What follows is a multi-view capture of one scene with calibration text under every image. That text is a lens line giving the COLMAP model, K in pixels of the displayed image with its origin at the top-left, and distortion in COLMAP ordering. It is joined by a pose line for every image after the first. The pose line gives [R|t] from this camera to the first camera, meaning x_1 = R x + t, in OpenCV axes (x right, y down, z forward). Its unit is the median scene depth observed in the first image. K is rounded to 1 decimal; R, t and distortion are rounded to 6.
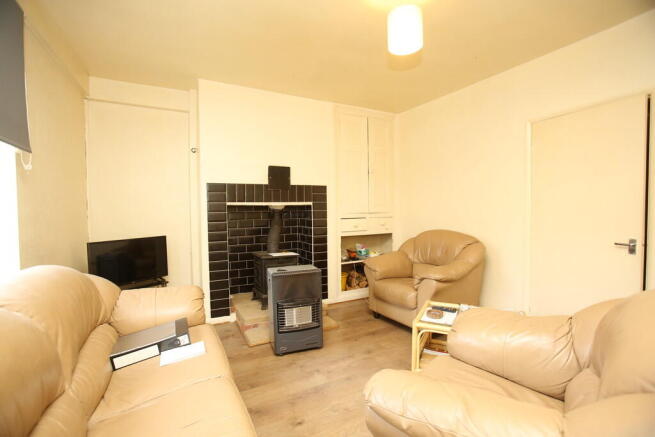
lens RADIAL K [[304.7, 0, 322.3], [0, 304.7, 217.9], [0, 0, 1]] dist [0.000699, 0.000118]
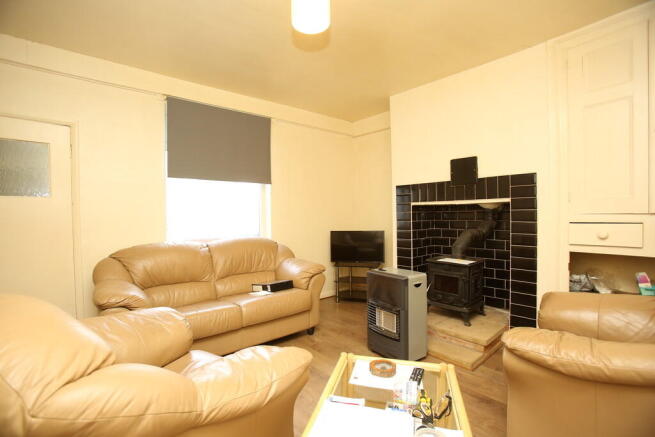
lens RADIAL K [[304.7, 0, 322.9], [0, 304.7, 218.4], [0, 0, 1]] dist [0.000699, 0.000118]
pose [[0.275106, 0.029601, -0.960958, 0.573064], [-0.009213, 0.999561, 0.028152, -0.021356], [0.961370, 0.001108, 0.275258, 0.389219]]
